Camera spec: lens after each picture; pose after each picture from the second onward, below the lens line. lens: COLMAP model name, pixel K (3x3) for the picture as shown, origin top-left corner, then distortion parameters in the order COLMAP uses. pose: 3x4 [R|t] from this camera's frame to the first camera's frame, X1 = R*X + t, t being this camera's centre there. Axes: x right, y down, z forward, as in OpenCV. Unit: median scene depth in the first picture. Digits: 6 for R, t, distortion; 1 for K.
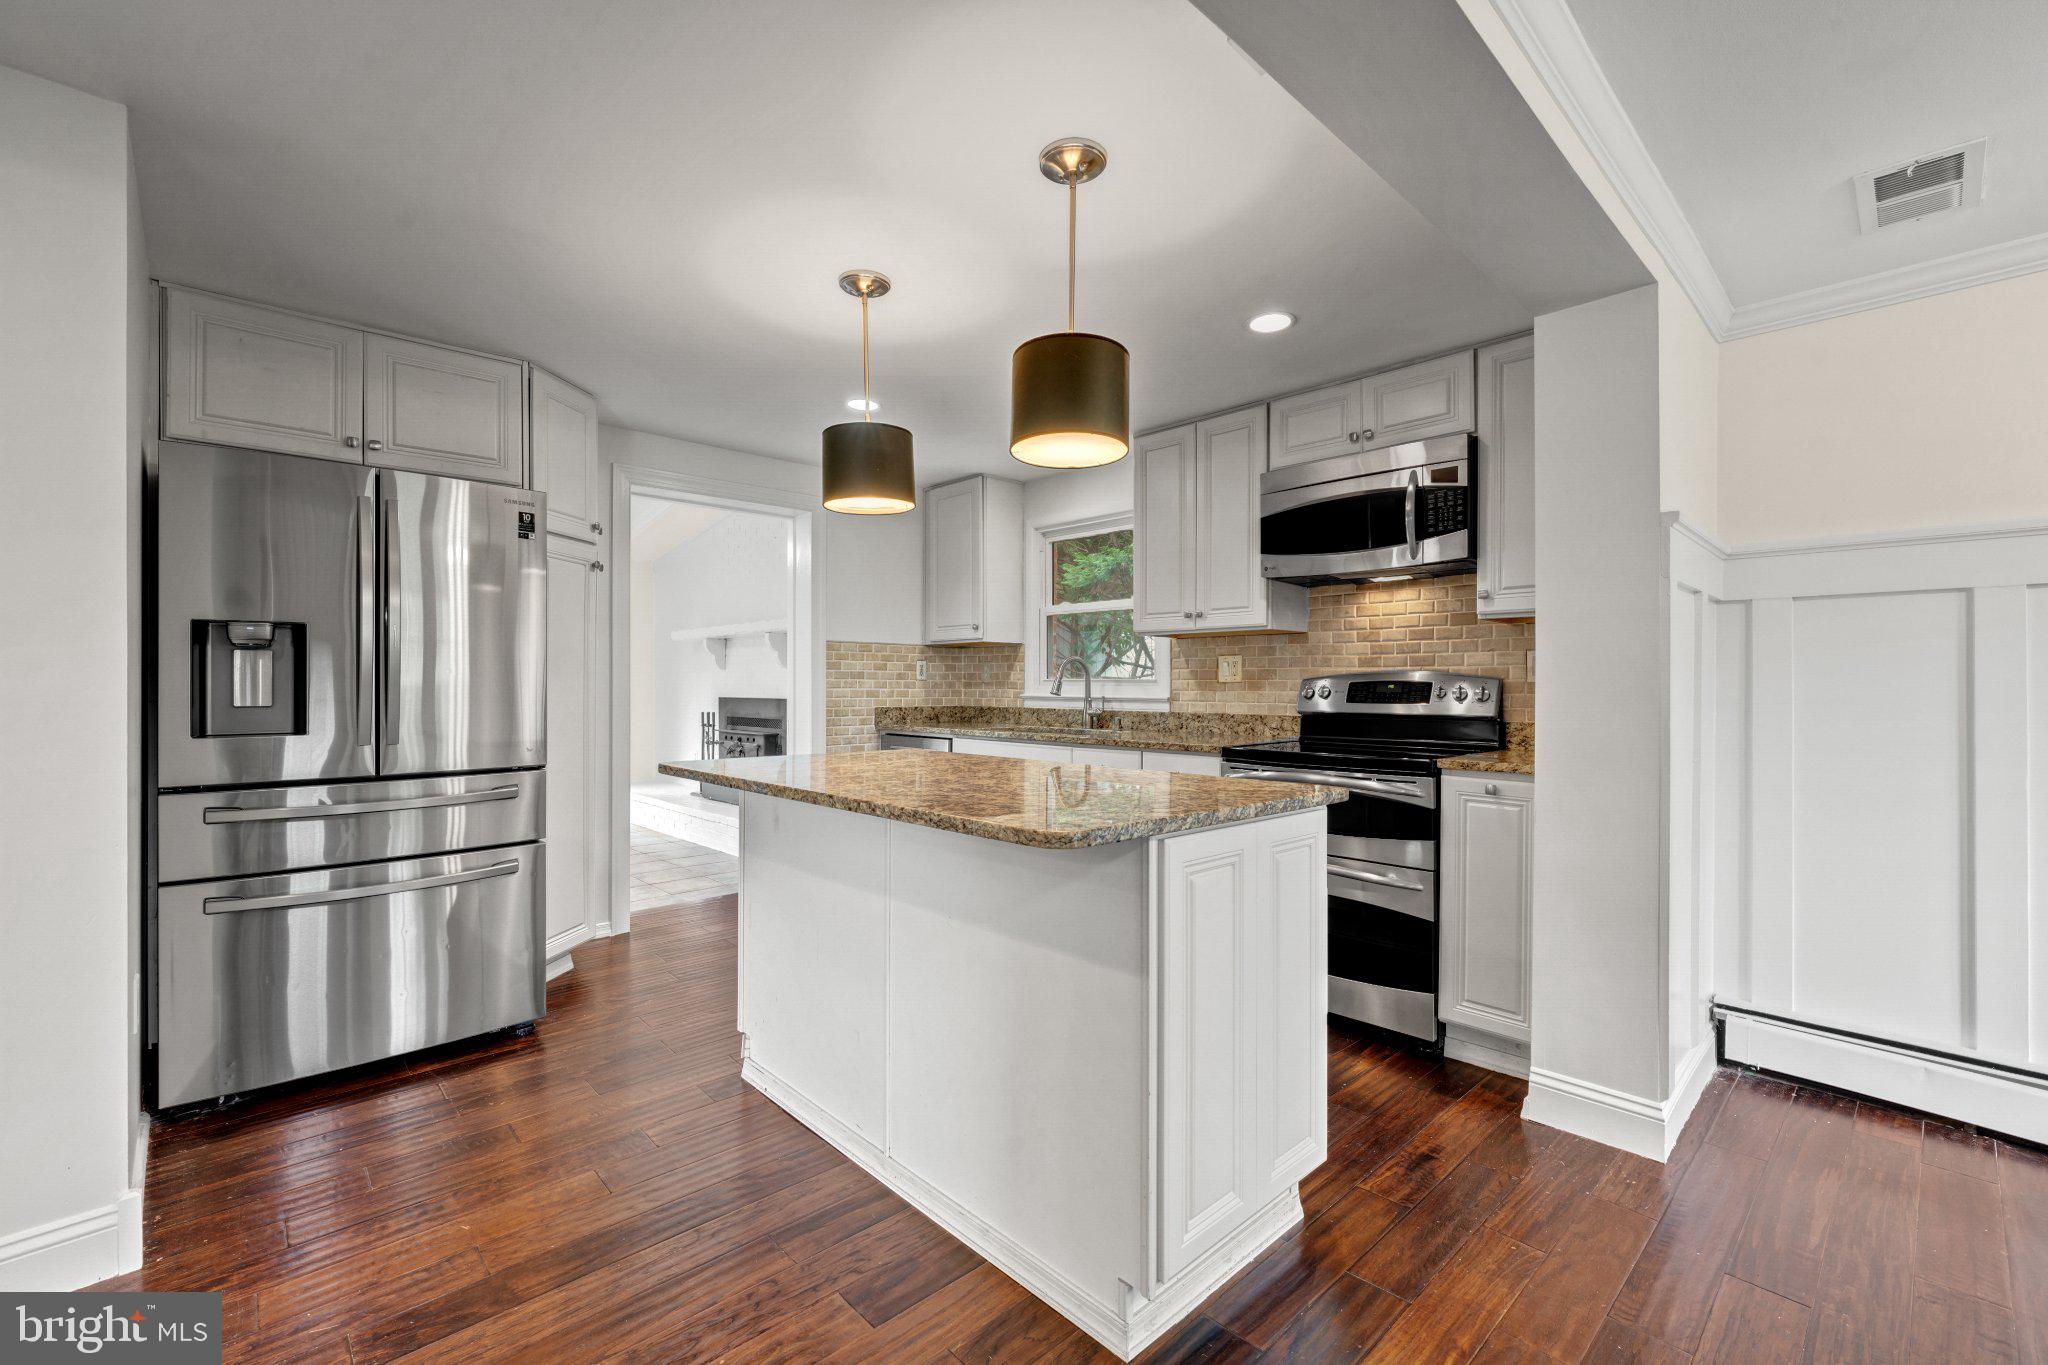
lens RADIAL K [[862.9, 0, 1024.0], [0, 862.9, 682.5], [0, 0, 1]] dist [0.002818, 0.000055]
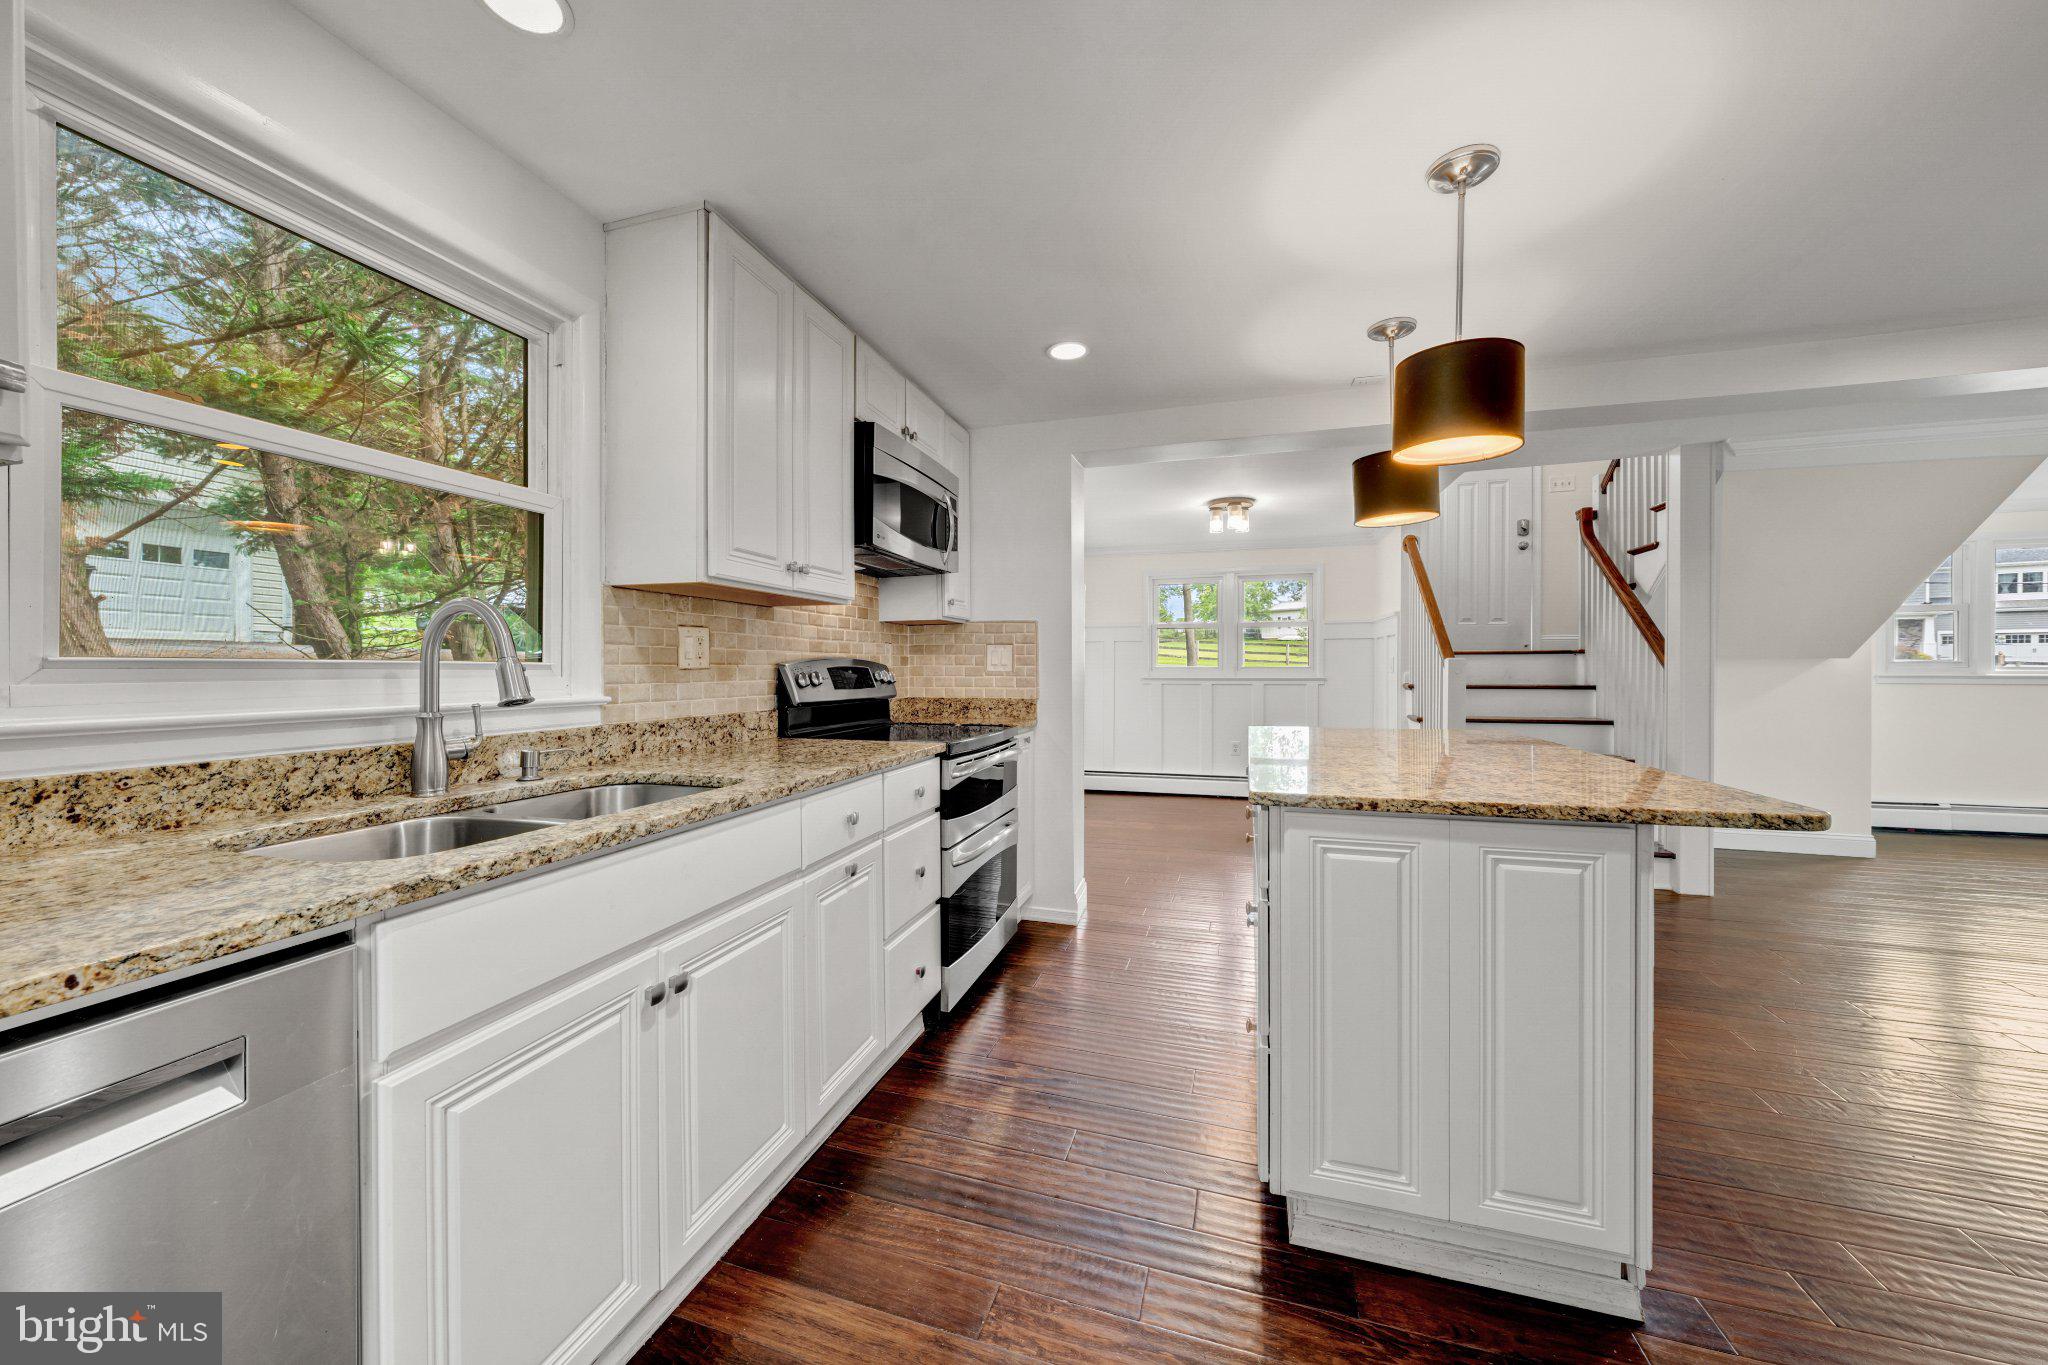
lens RADIAL K [[728.2, 0, 1013.4], [0, 728.2, 672.3], [0, 0, 1]] dist [-0.001835, -0.000184]
pose [[-0.481002, -0.007502, 0.876688, -0.378391], [-0.001766, 0.999970, 0.007588, -0.001970], [-0.876718, 0.002102, -0.481000, 1.109075]]
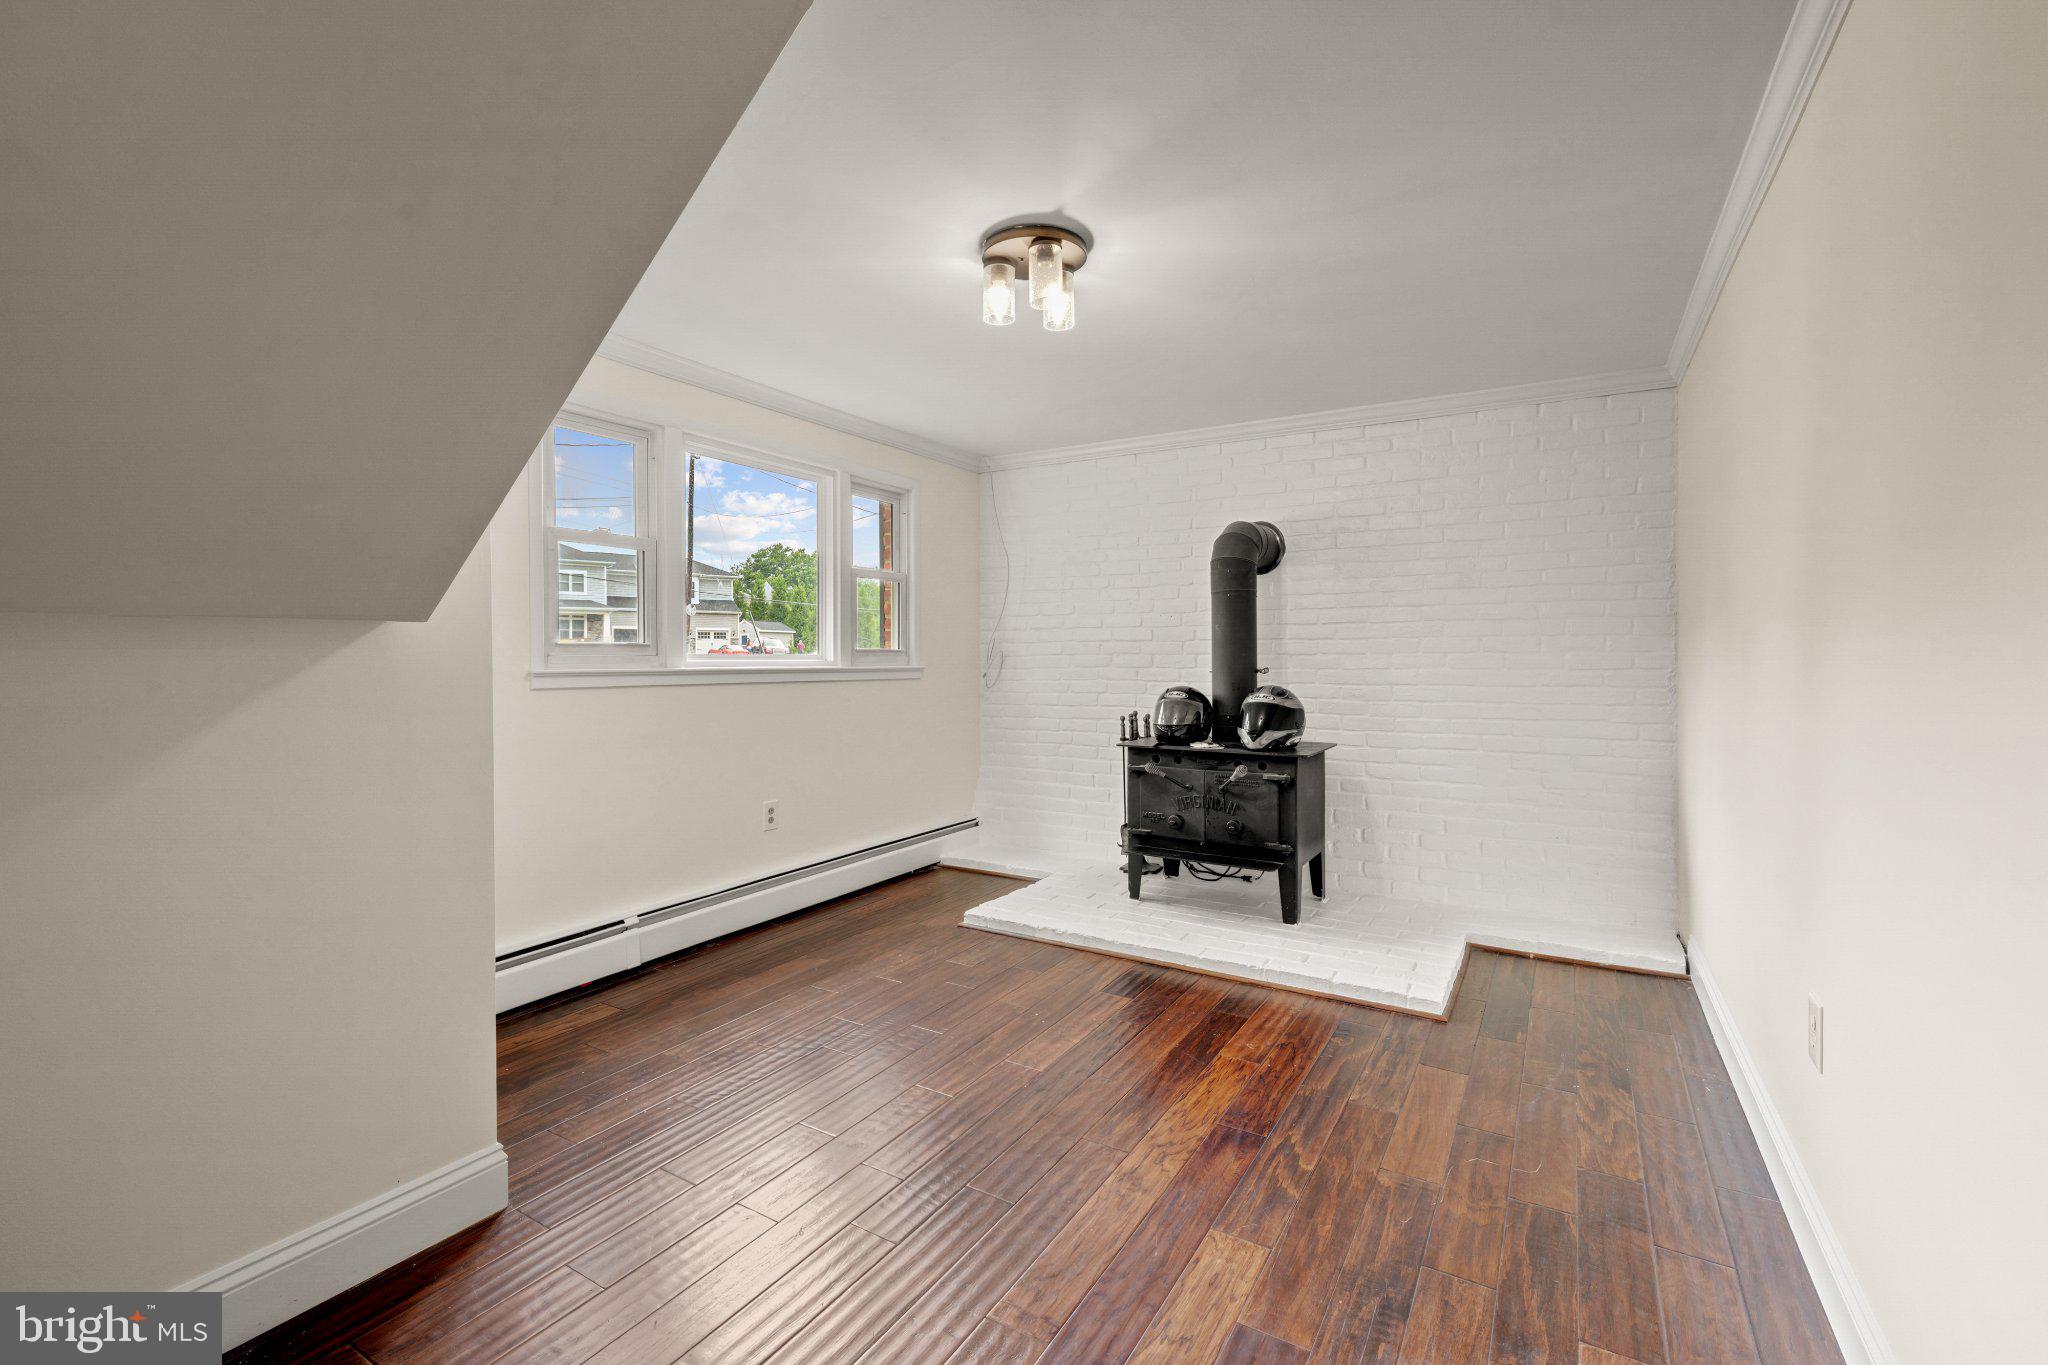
lens RADIAL K [[895.1, 0, 1025.7], [0, 895.1, 662.1], [0, 0, 1]] dist [0.000278, -0.000128]
pose [[-0.963997, 0.001986, -0.265907, -0.165207], [0.001260, 0.999995, 0.002900, 0.000959], [0.265911, 0.002461, -0.963994, -0.140894]]
